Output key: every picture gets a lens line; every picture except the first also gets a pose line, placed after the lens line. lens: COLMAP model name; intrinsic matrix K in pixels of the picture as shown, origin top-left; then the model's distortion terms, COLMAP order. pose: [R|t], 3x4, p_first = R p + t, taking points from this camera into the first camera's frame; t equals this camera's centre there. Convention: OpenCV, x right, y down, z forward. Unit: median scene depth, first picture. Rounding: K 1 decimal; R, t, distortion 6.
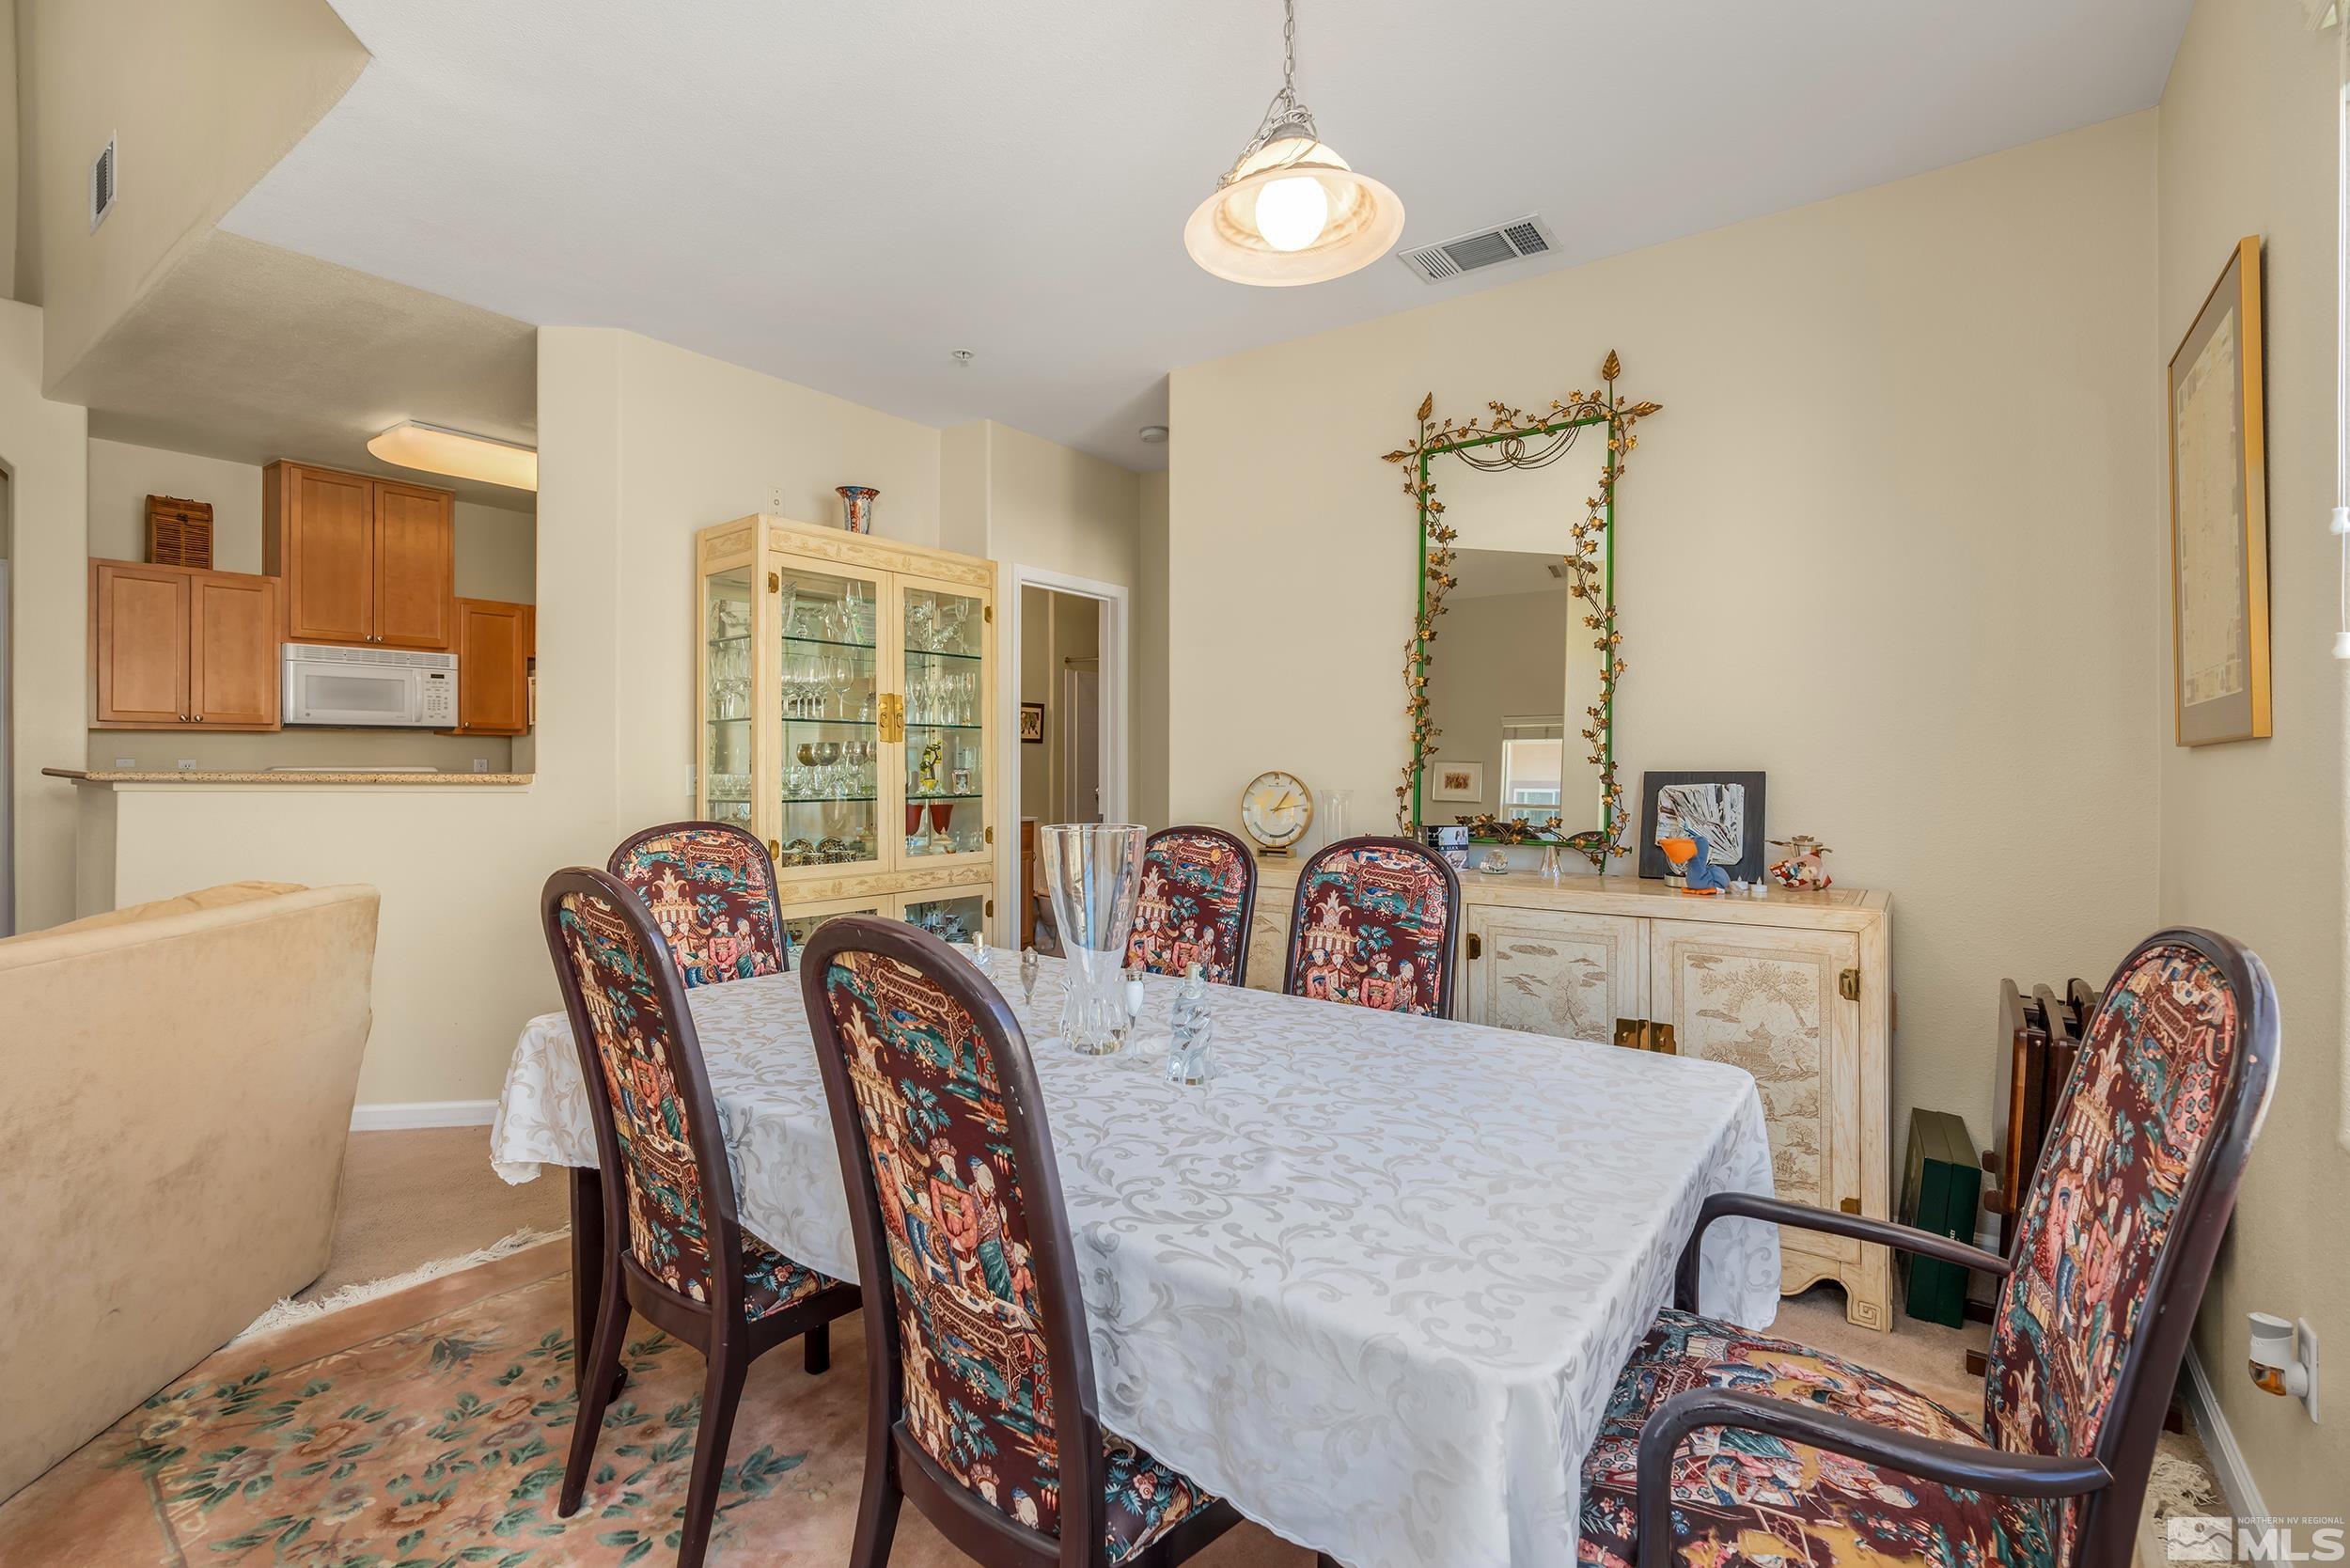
lens RADIAL K [[1077.6, 0, 1168.9], [0, 1077.6, 775.0], [0, 0, 1]] dist [-0.008551, 0.006547]
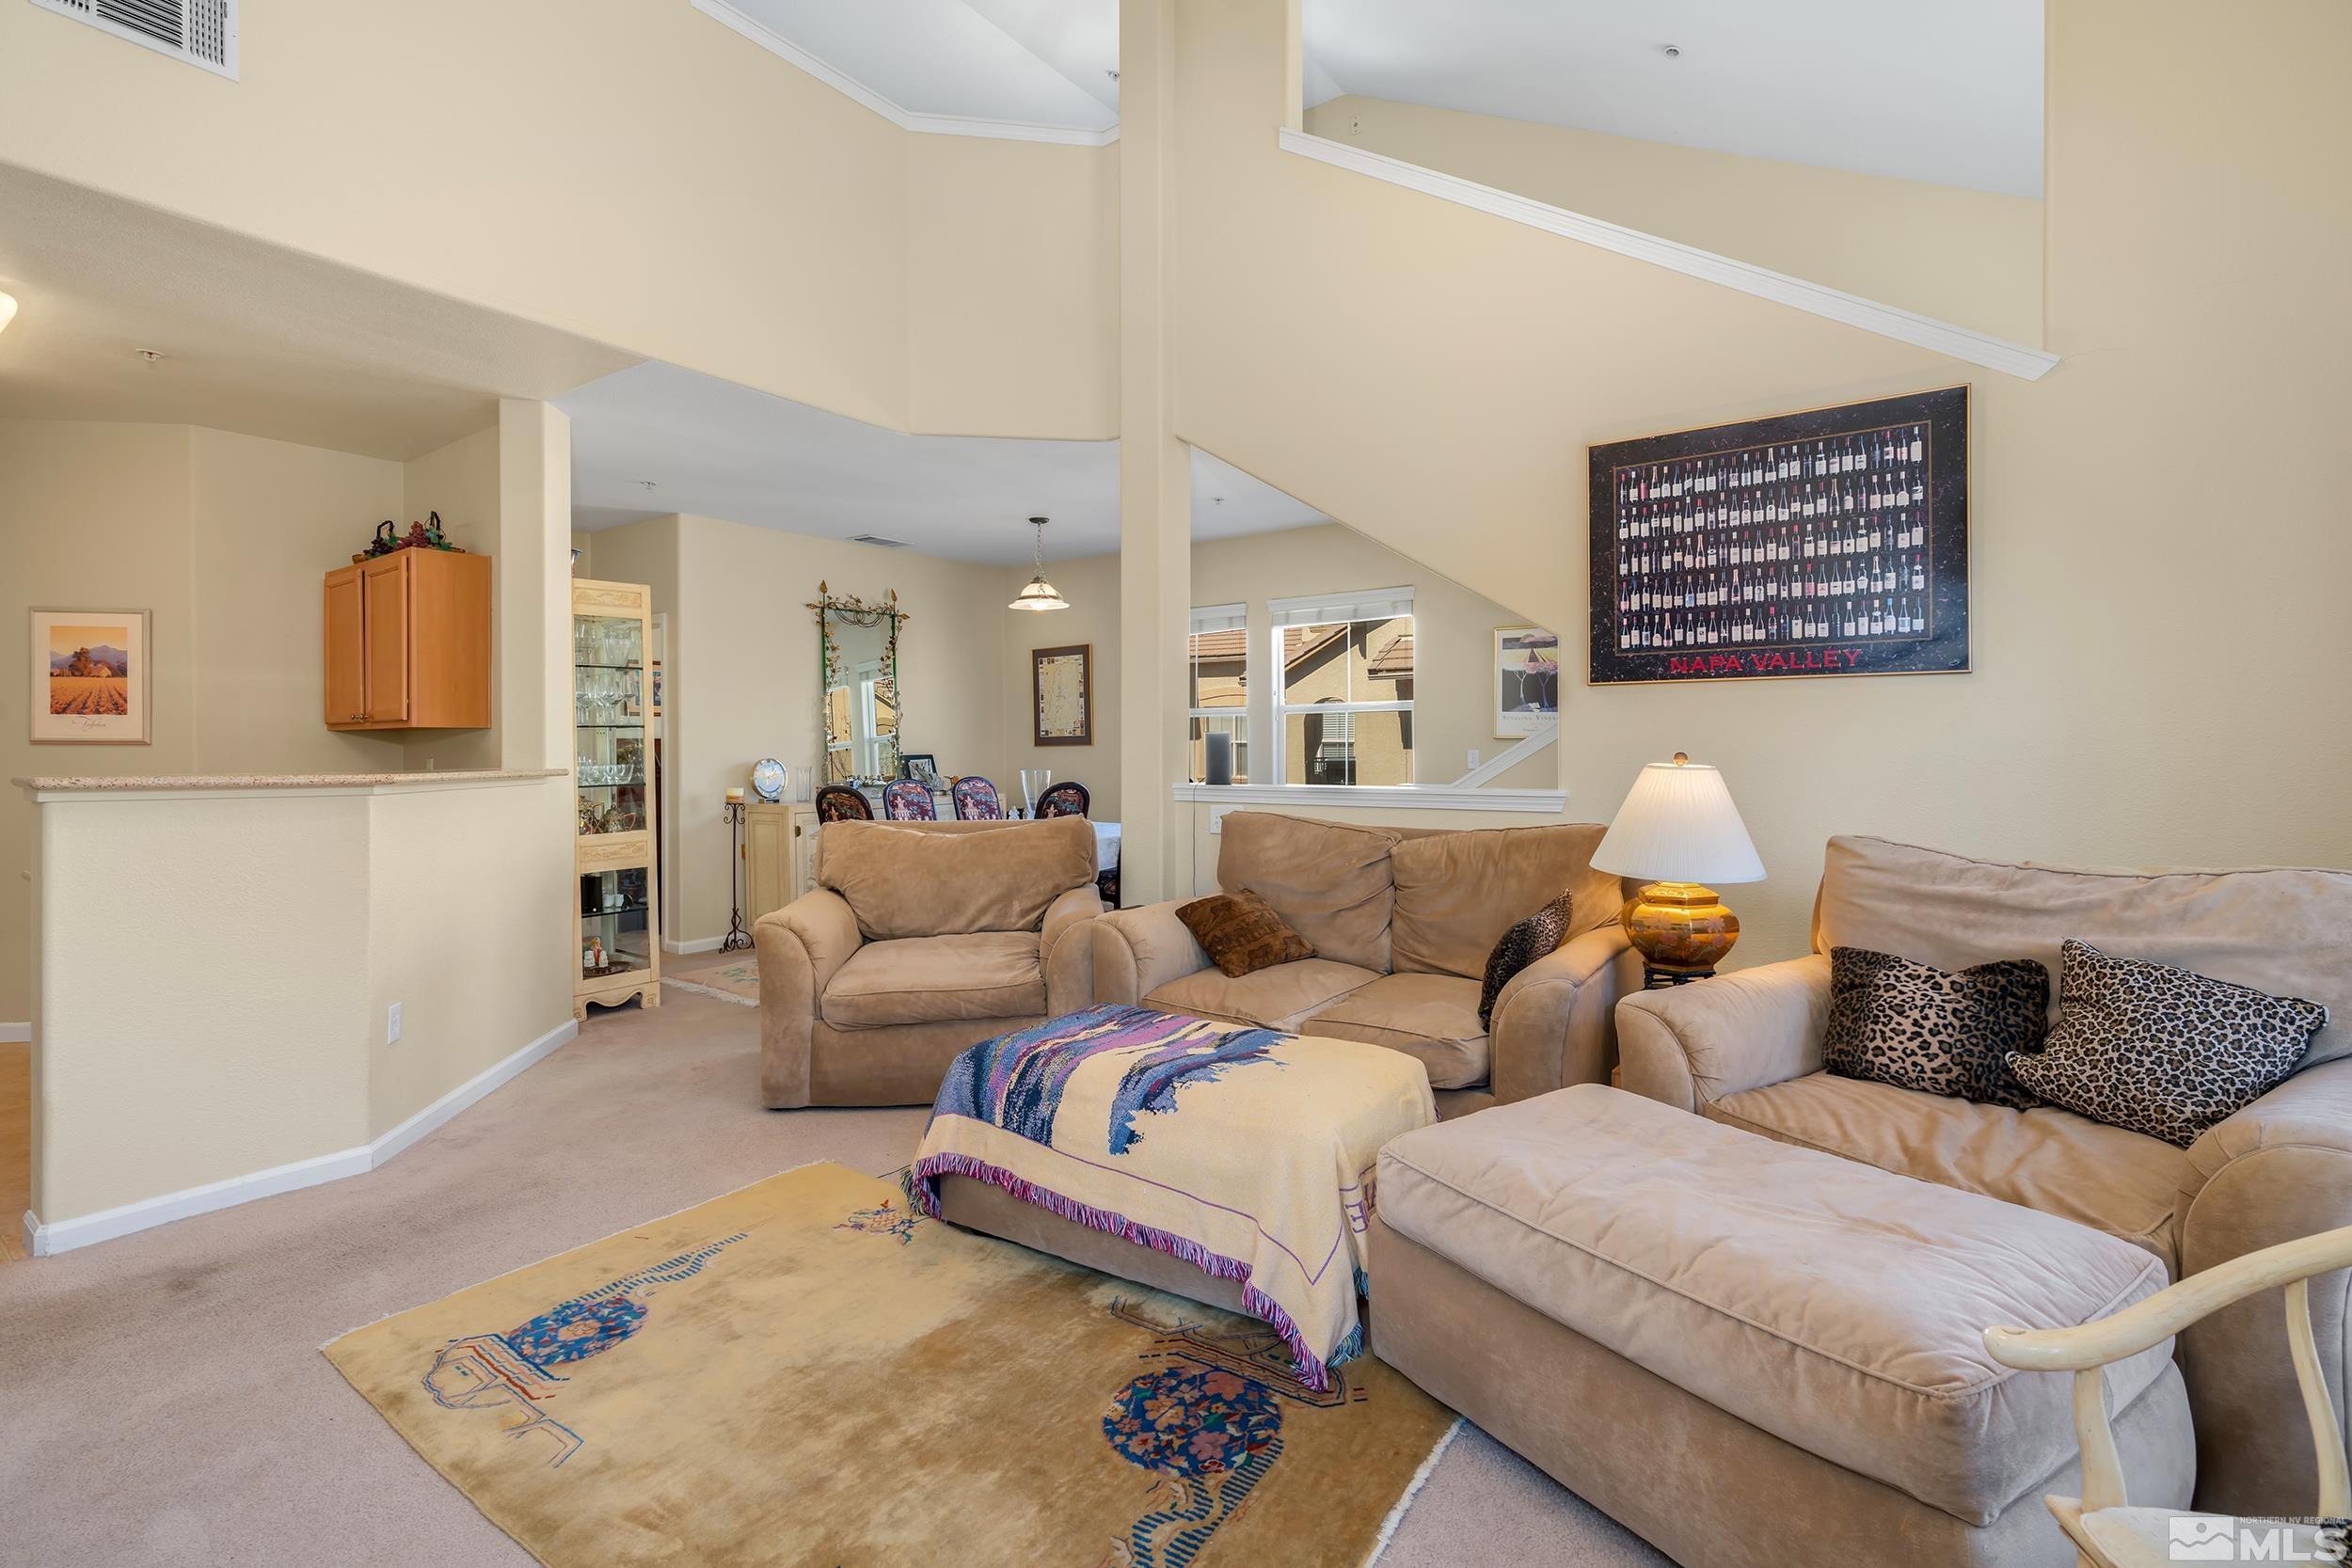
lens RADIAL K [[1078.4, 0, 1183.7], [0, 1078.4, 739.8], [0, 0, 1]] dist [-0.008551, 0.006547]
pose [[0.003491, 0.006077, 0.999975, -1.254690], [0.016641, 0.999843, -0.006134, -0.012081], [-0.999855, 0.016662, 0.003390, 0.197273]]
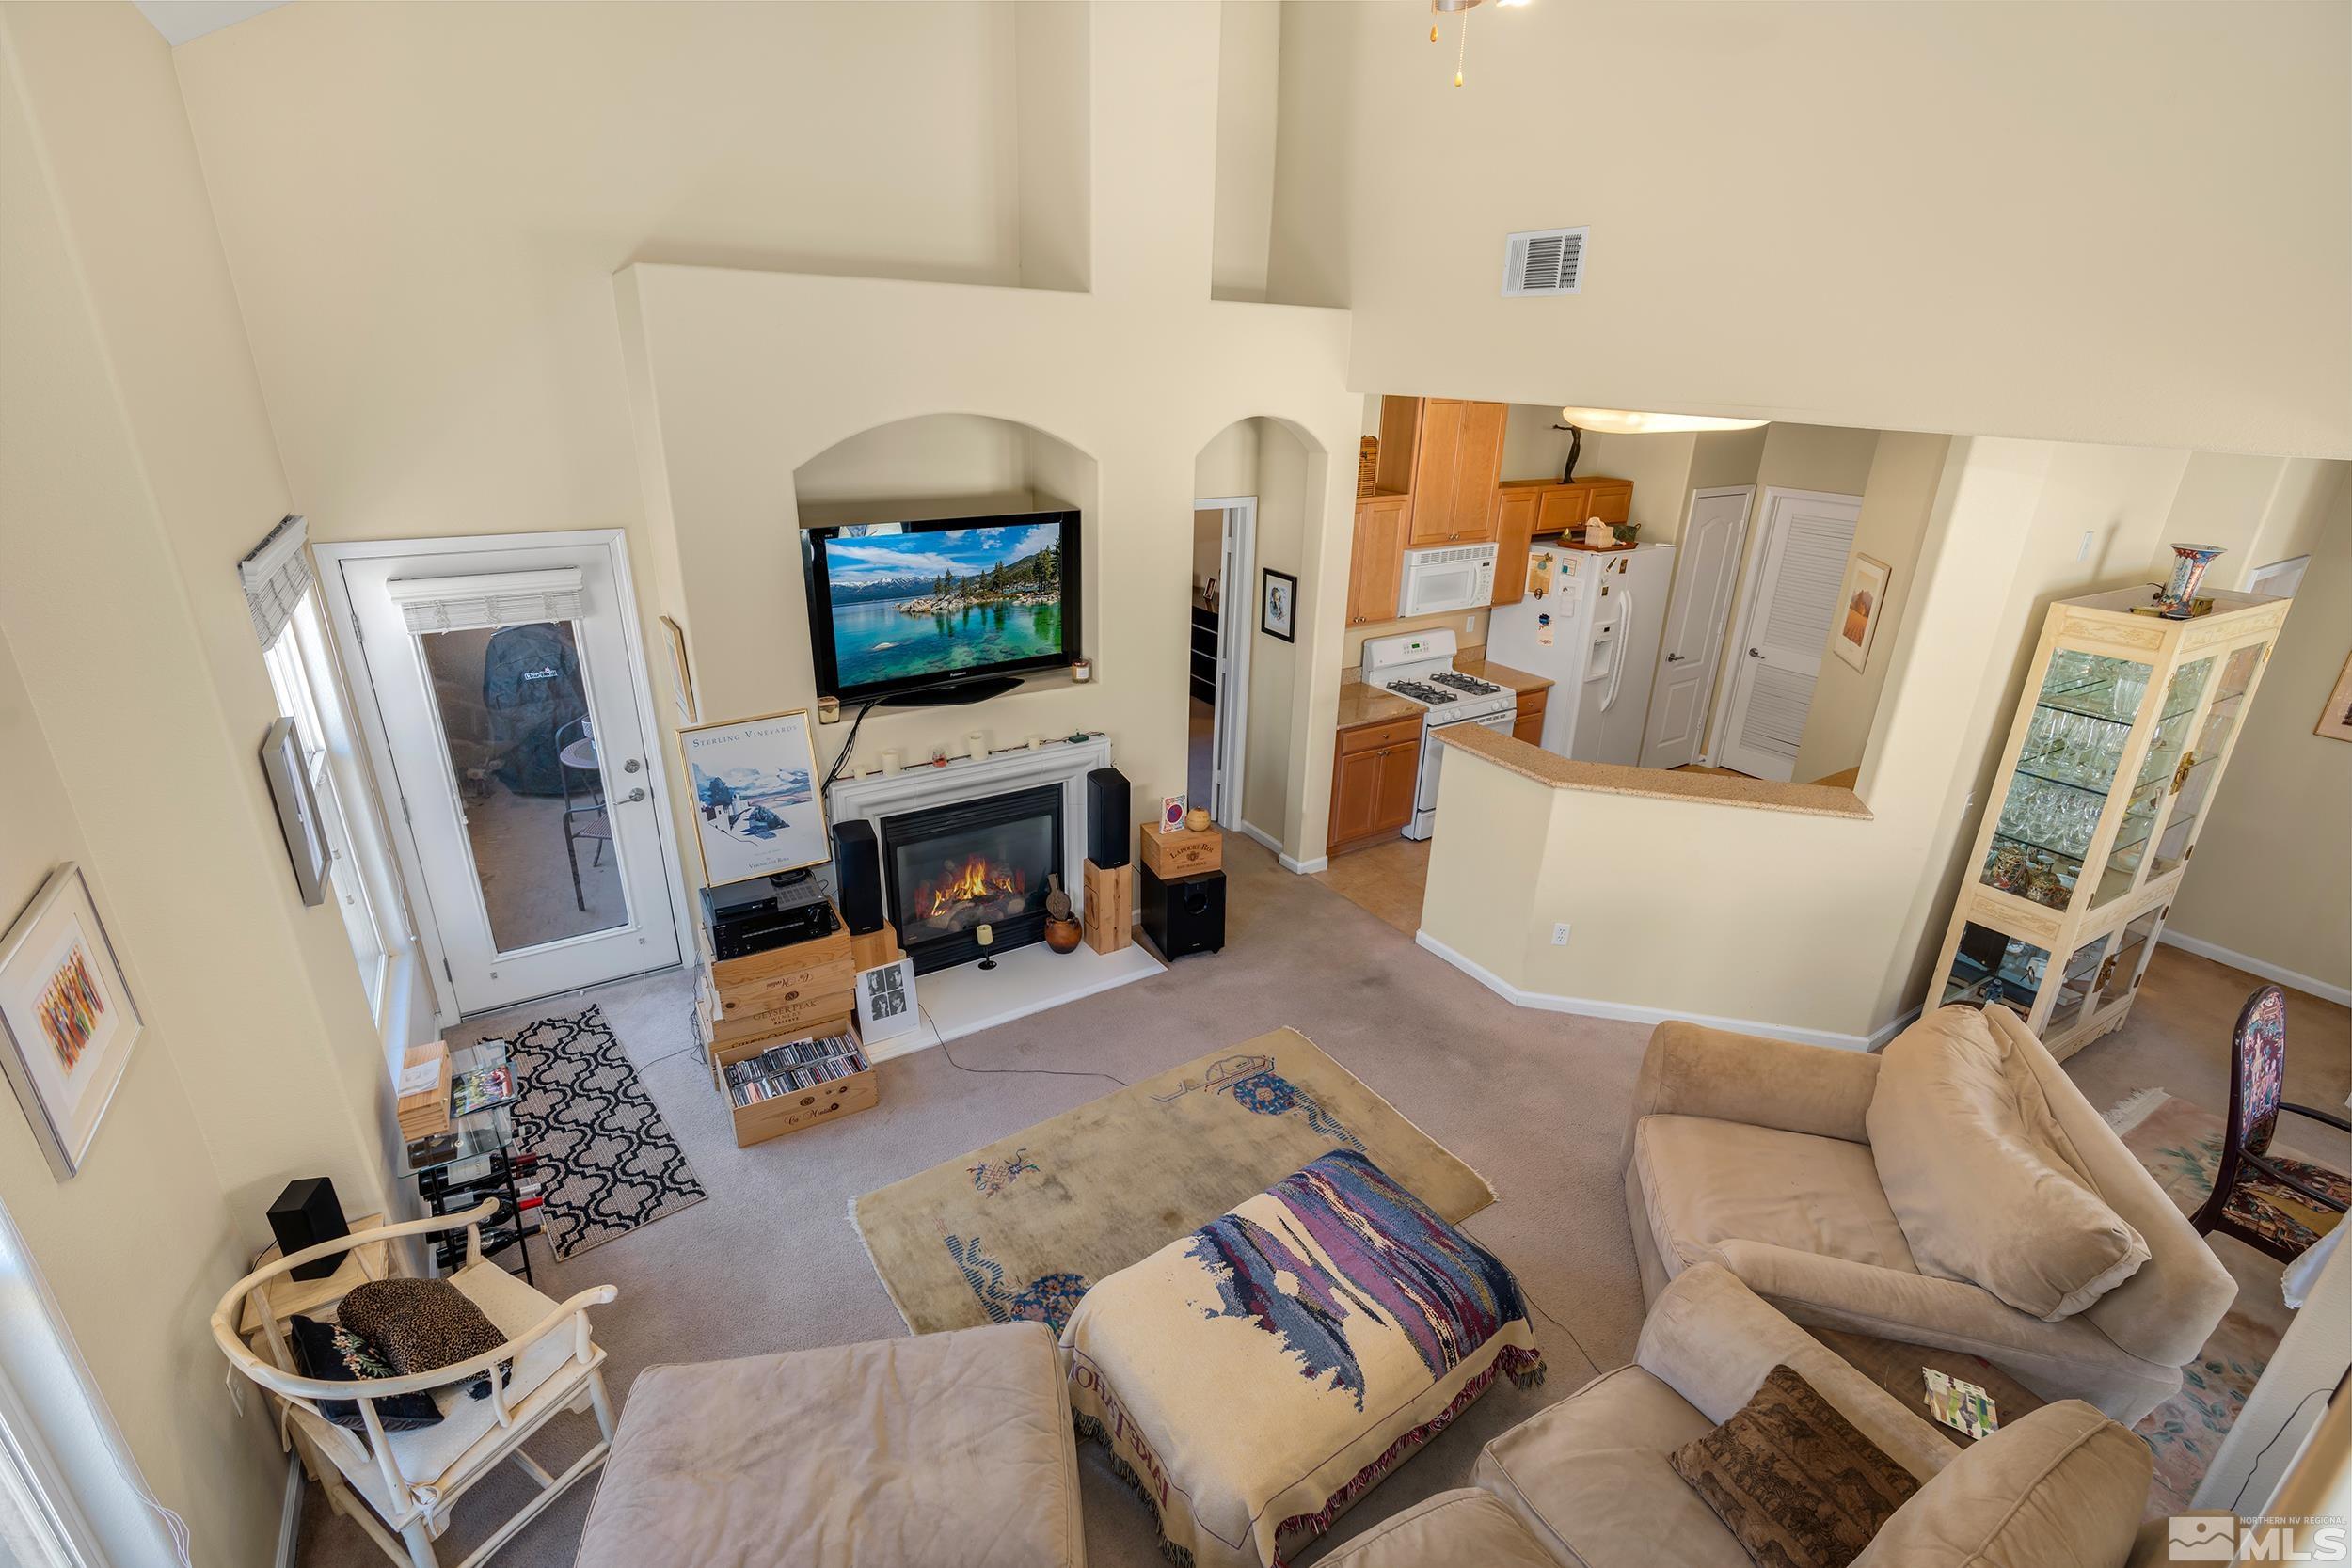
lens RADIAL K [[1078.4, 0, 1160.0], [0, 1078.4, 767.3], [0, 0, 1]] dist [-0.008551, 0.006547]
pose [[0.929091, 0.154258, -0.336146, -0.647272], [-0.028288, 0.935845, 0.351274, -0.318828], [0.368768, -0.316857, 0.873849, -0.245965]]
